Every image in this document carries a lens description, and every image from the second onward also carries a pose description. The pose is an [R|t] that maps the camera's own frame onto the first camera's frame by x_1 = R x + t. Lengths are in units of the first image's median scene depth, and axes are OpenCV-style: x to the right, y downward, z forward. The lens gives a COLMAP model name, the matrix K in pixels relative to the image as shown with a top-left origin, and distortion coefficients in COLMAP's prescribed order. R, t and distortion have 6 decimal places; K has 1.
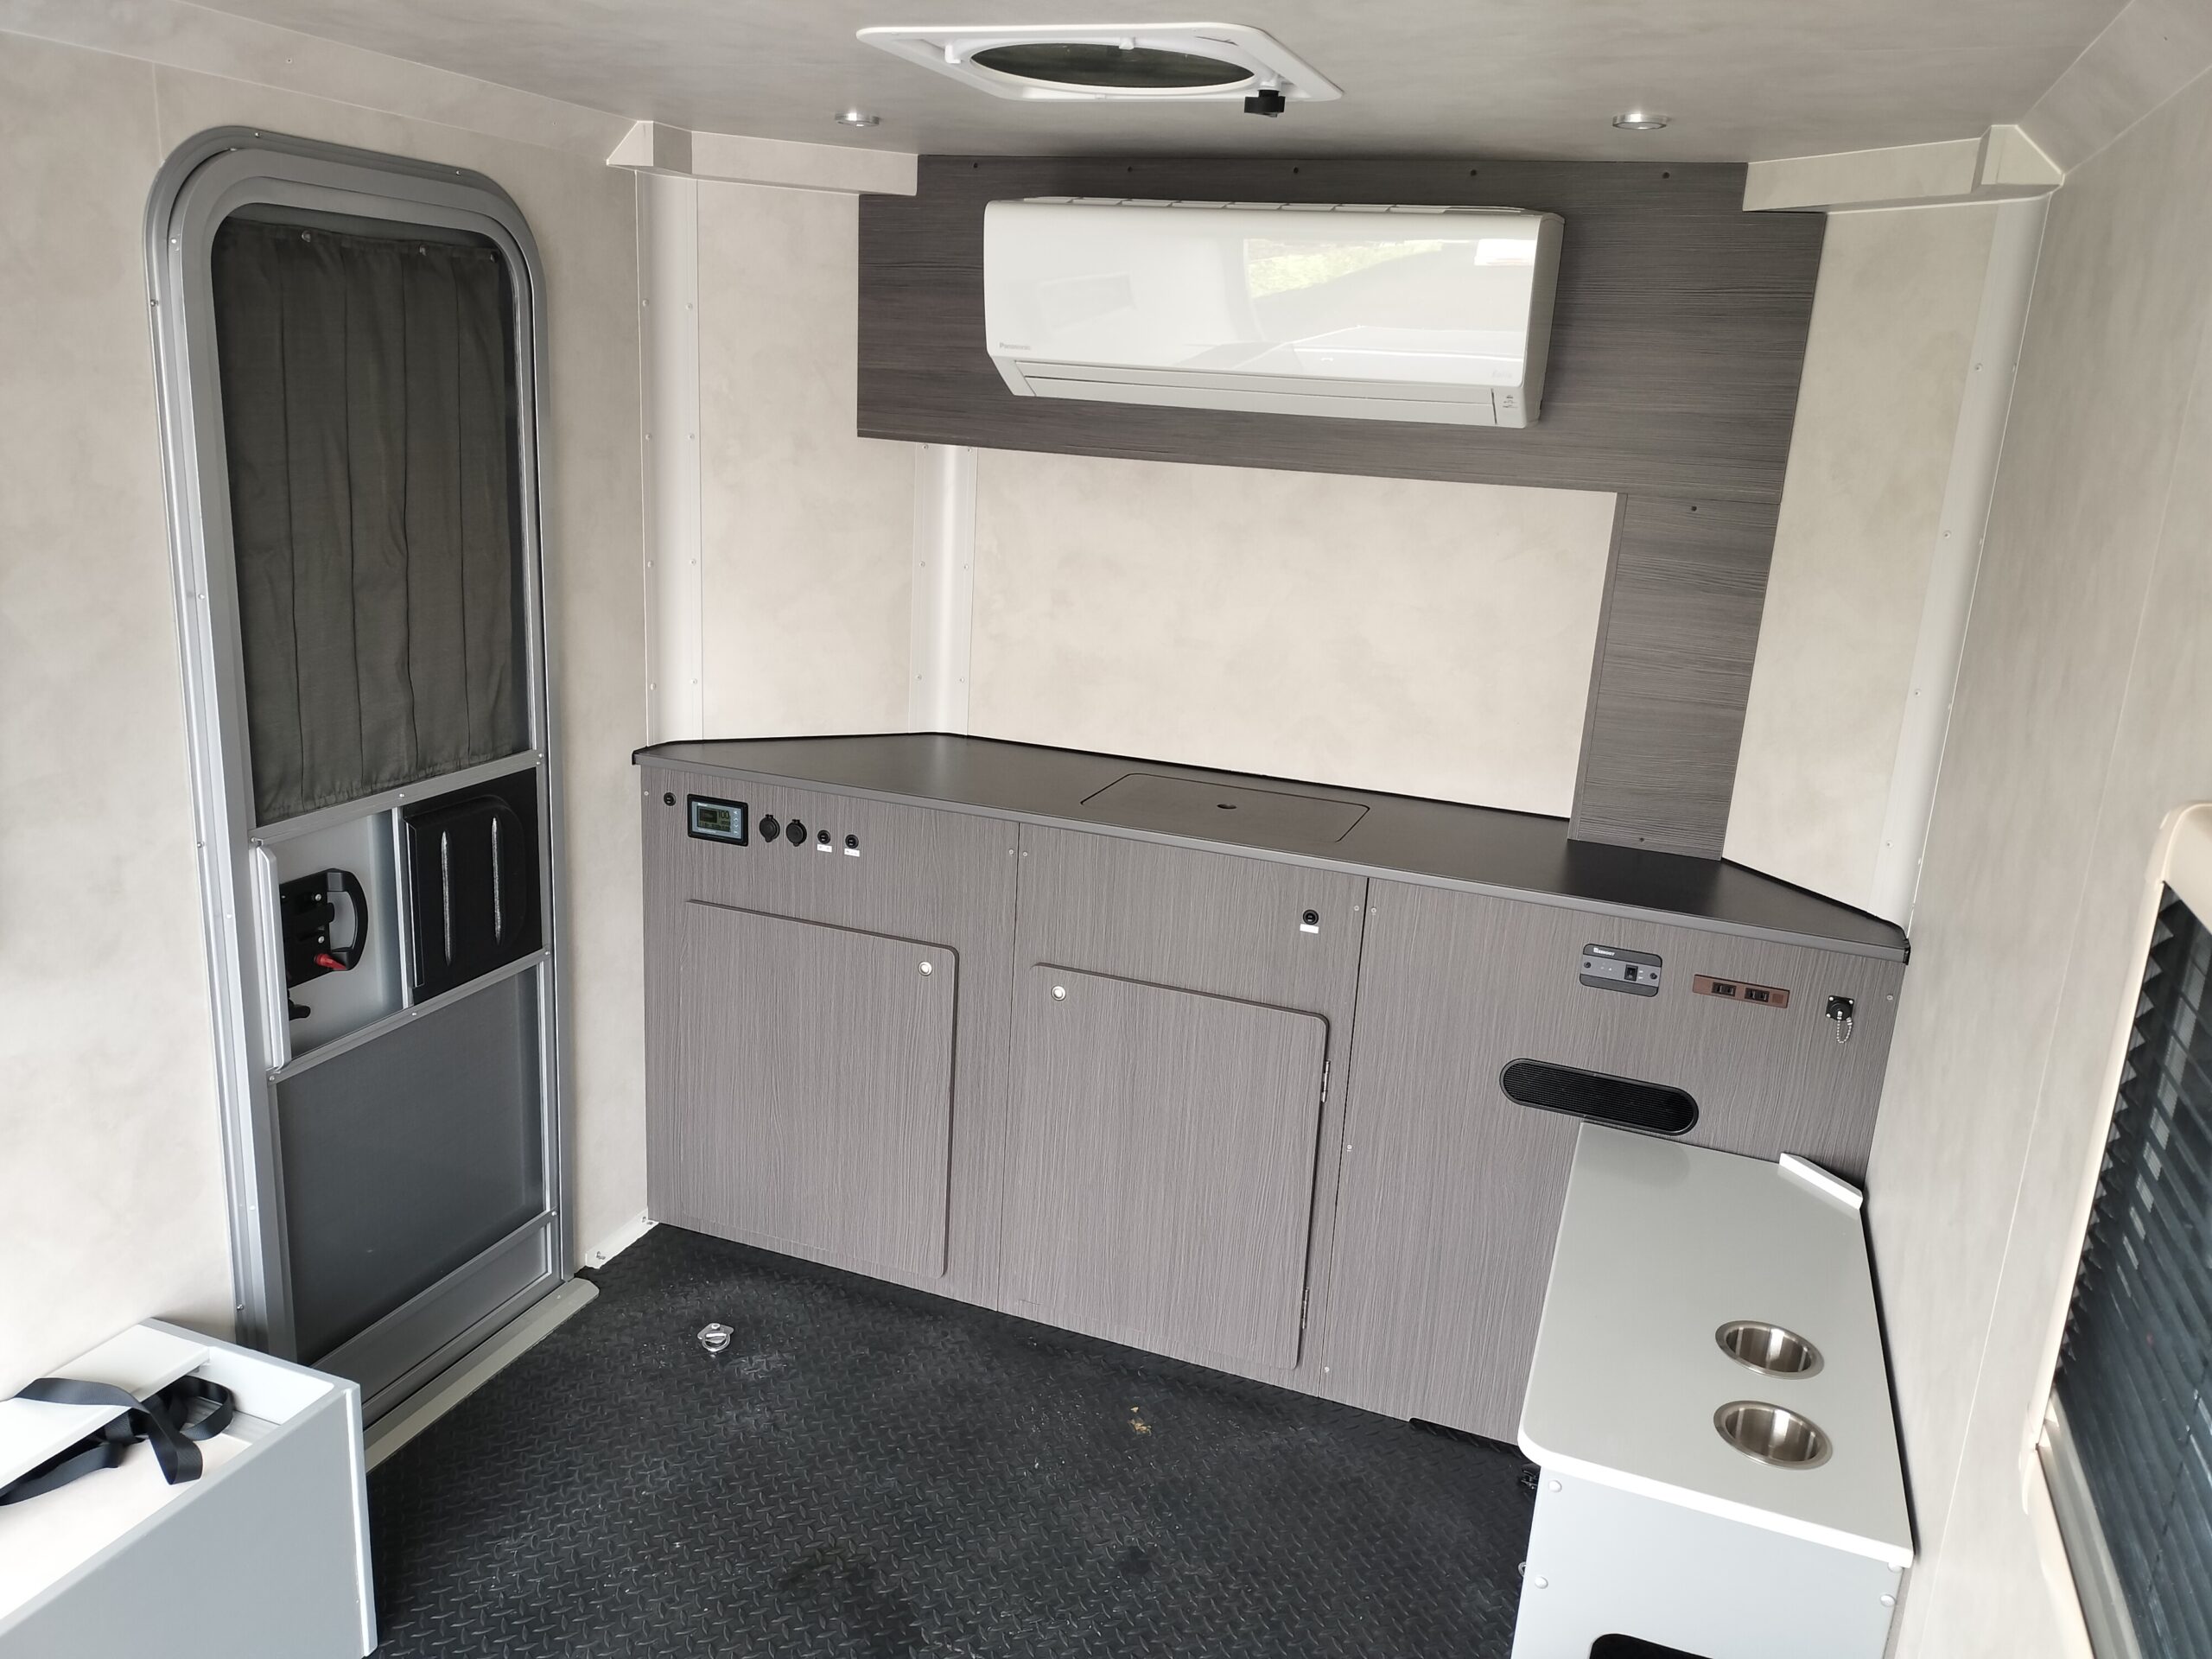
lens RADIAL K [[1676.4, 0, 1103.2], [0, 1676.4, 814.5], [0, 0, 1]] dist [0.113062, -0.130005]
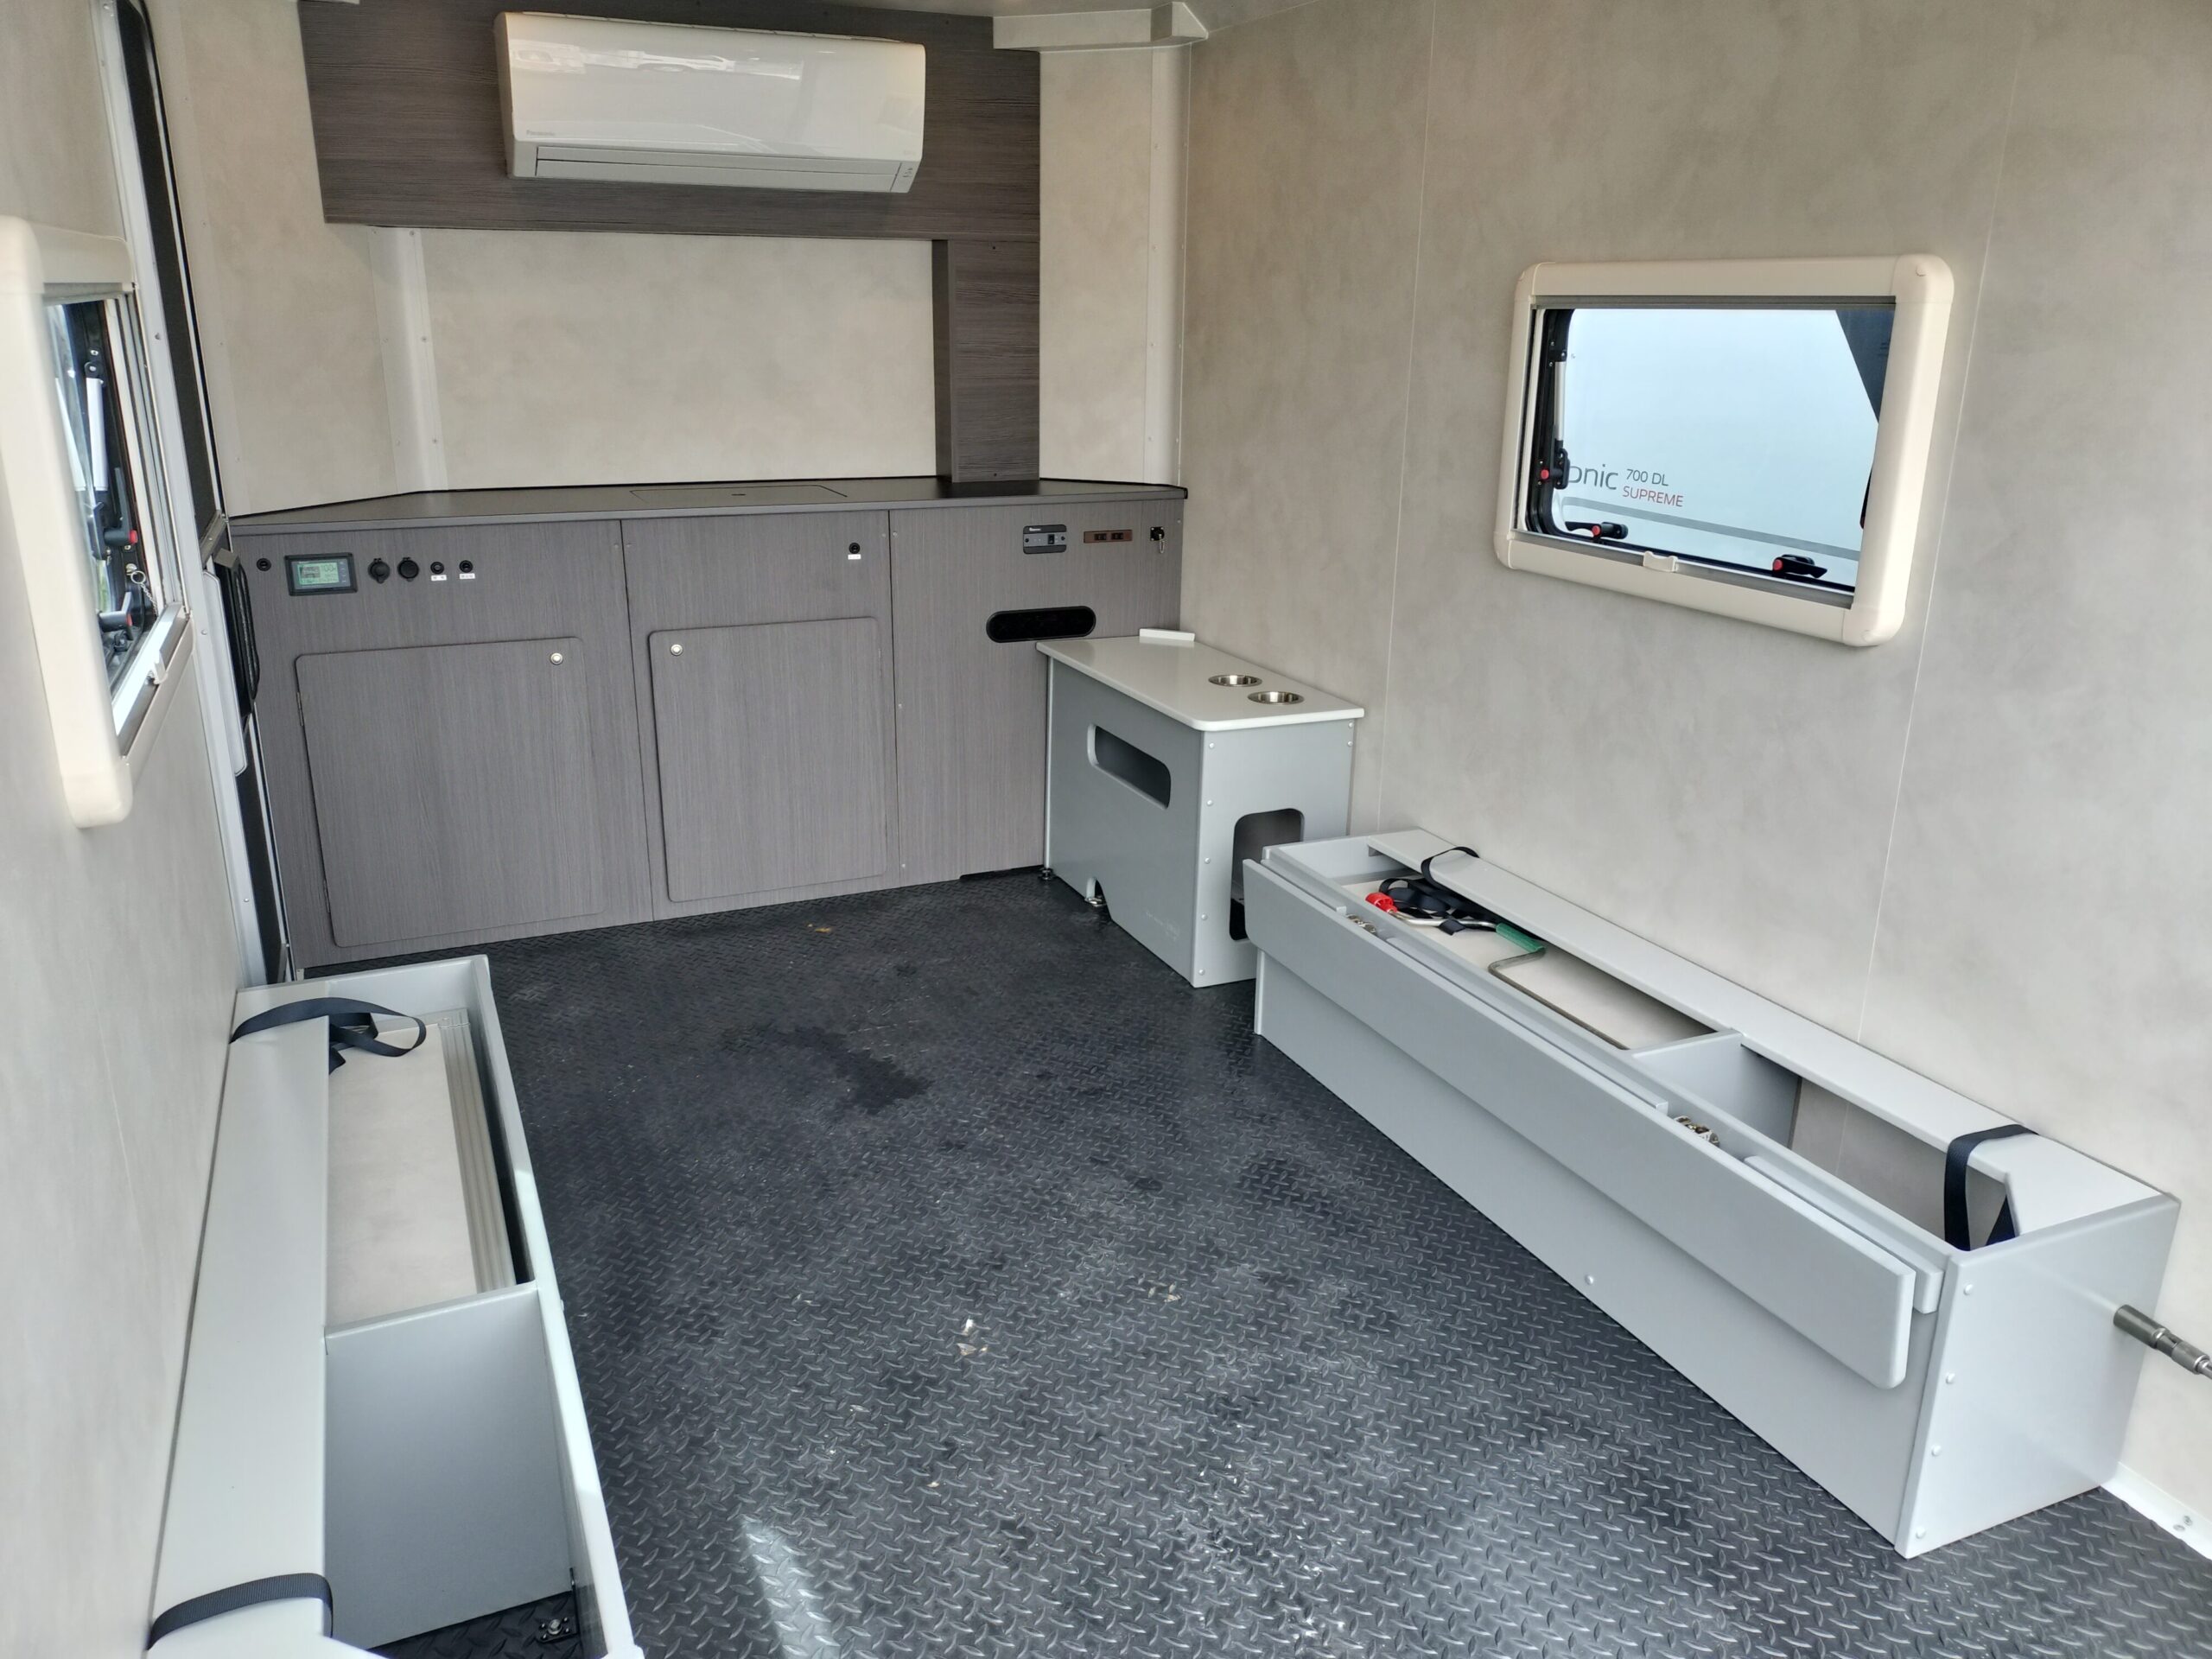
lens RADIAL K [[1676.4, 0, 1103.2], [0, 1676.4, 814.5], [0, 0, 1]] dist [0.113062, -0.130005]
pose [[0.714859, -0.255967, 0.650737, -0.719929], [0.212384, 0.966111, 0.146707, 0.114901], [-0.666236, 0.033331, 0.744996, -0.208002]]
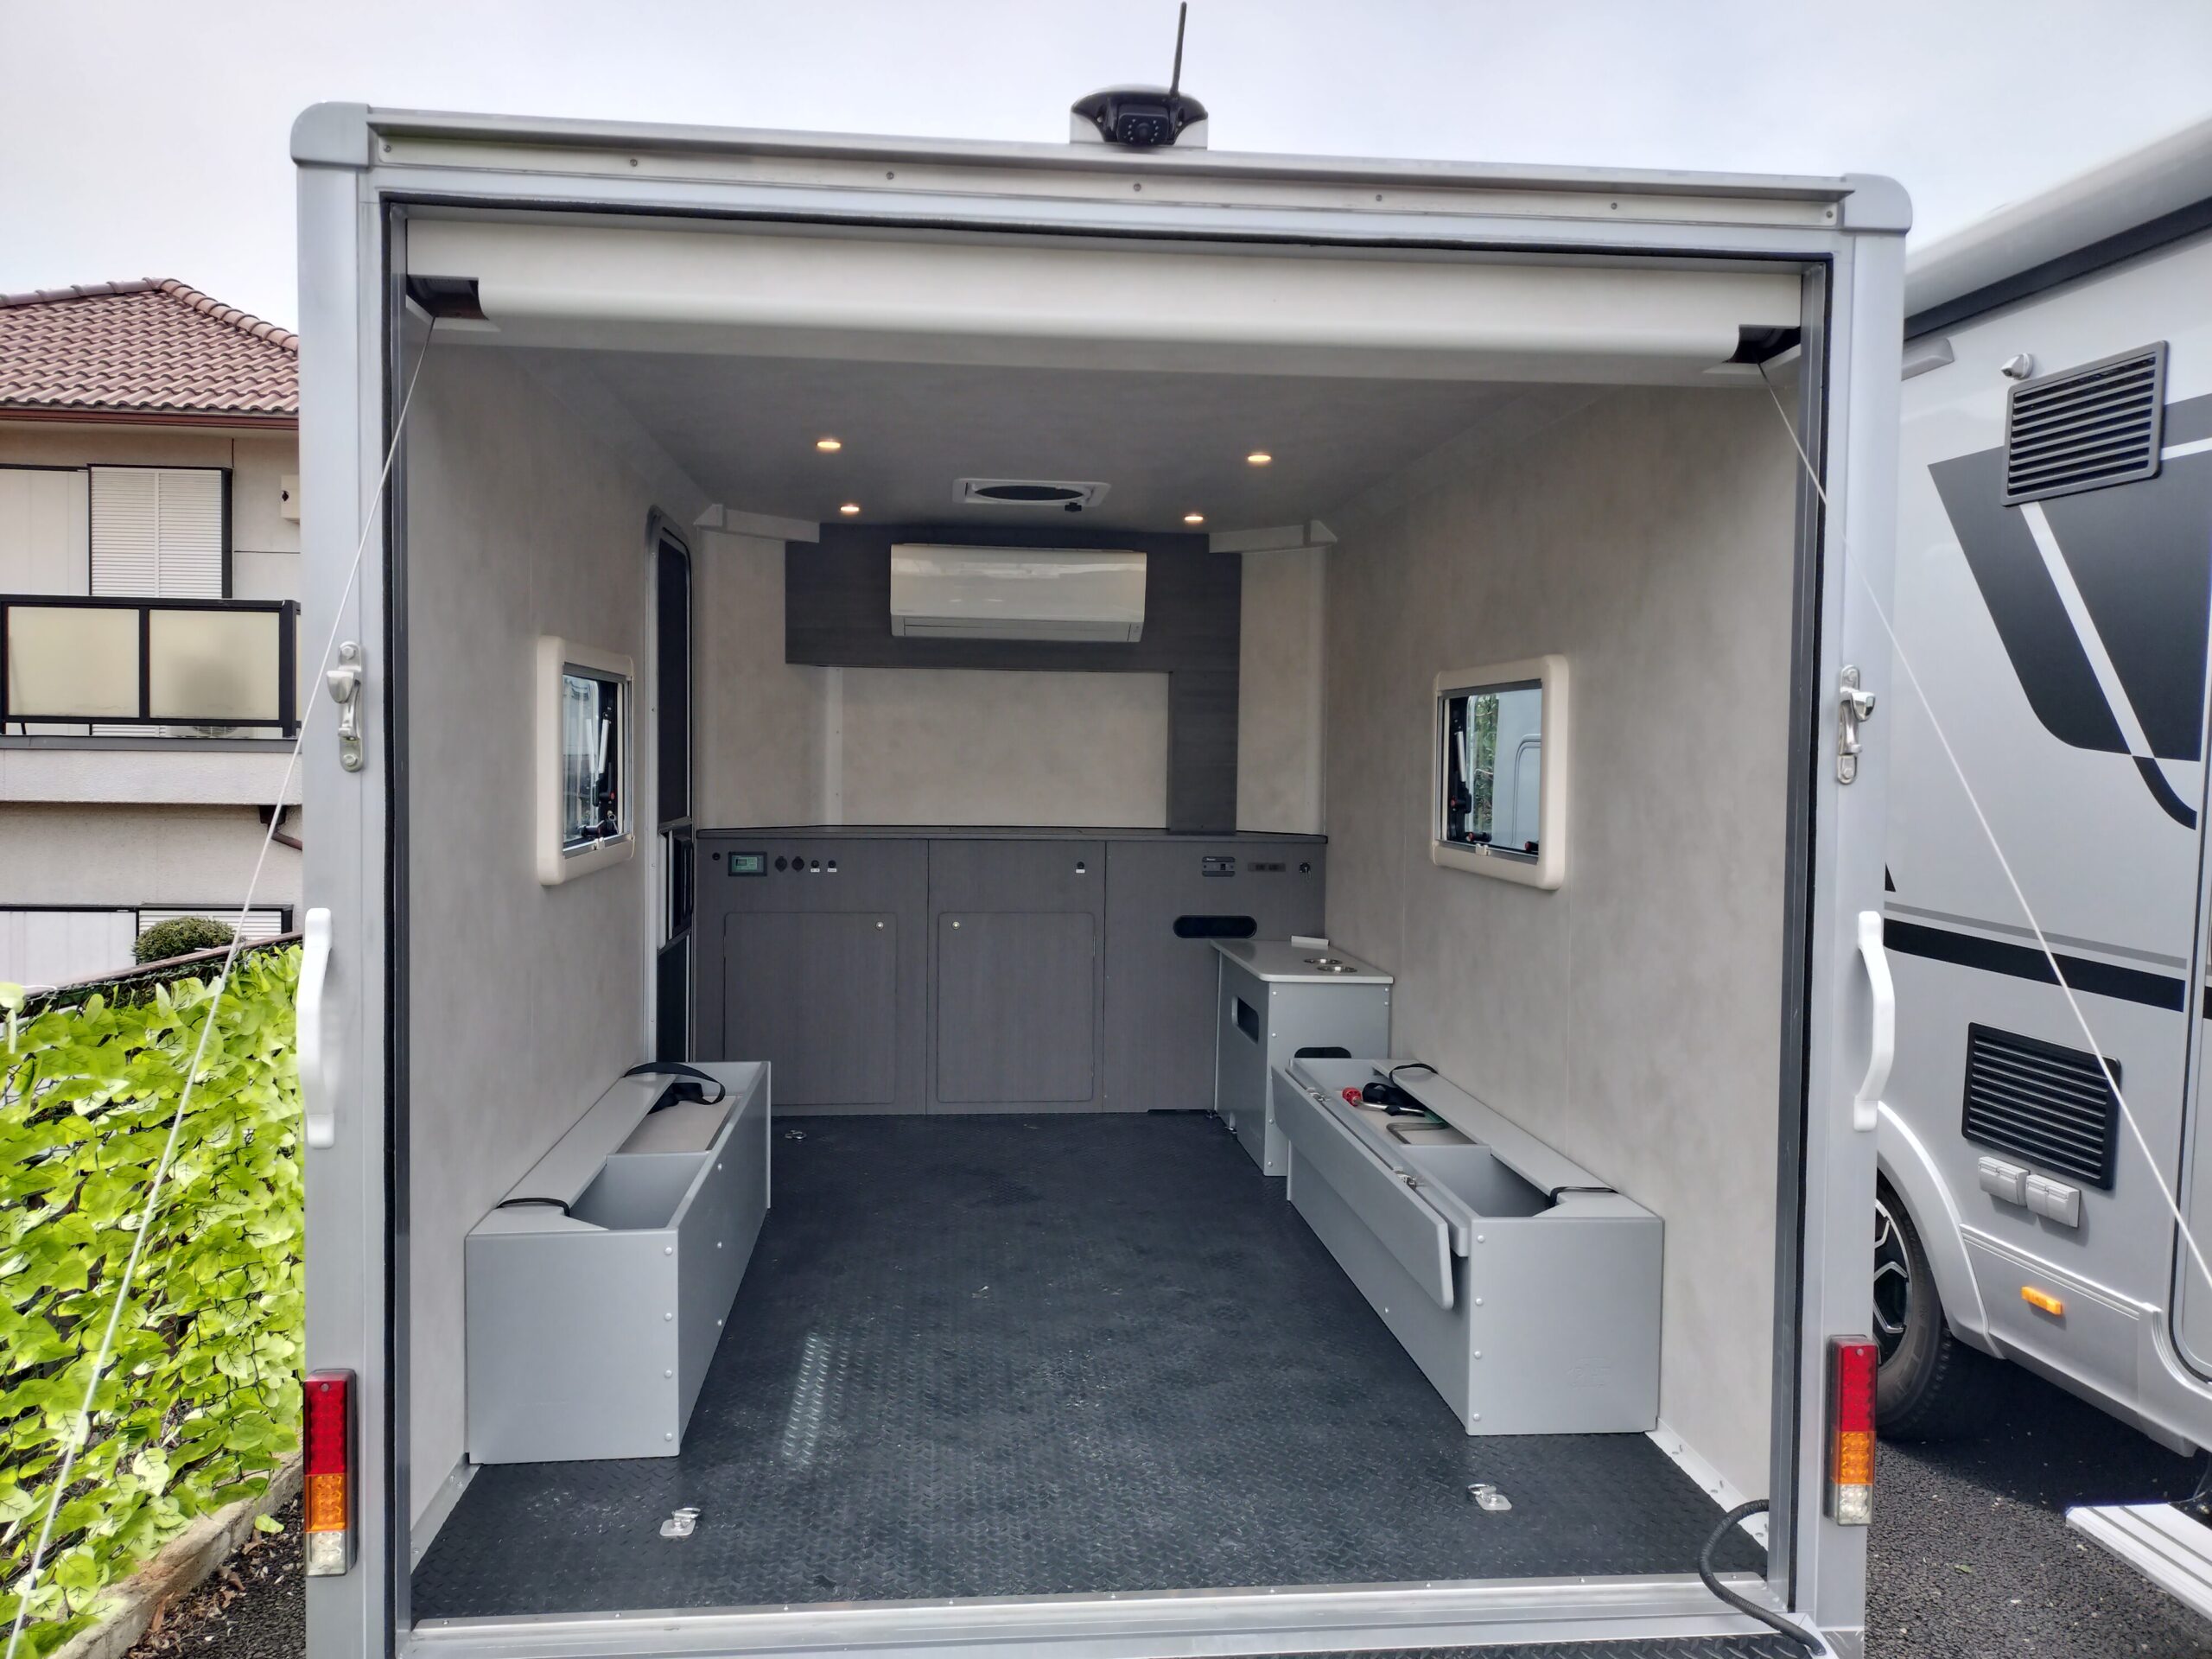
lens RADIAL K [[1676.4, 0, 1103.2], [0, 1676.4, 814.5], [0, 0, 1]] dist [0.113062, -0.130005]
pose [[0.895777, -0.061901, 0.440172, -0.774572], [0.150547, 0.973981, -0.169401, 0.360242], [-0.418233, 0.218012, 0.881789, -0.884947]]
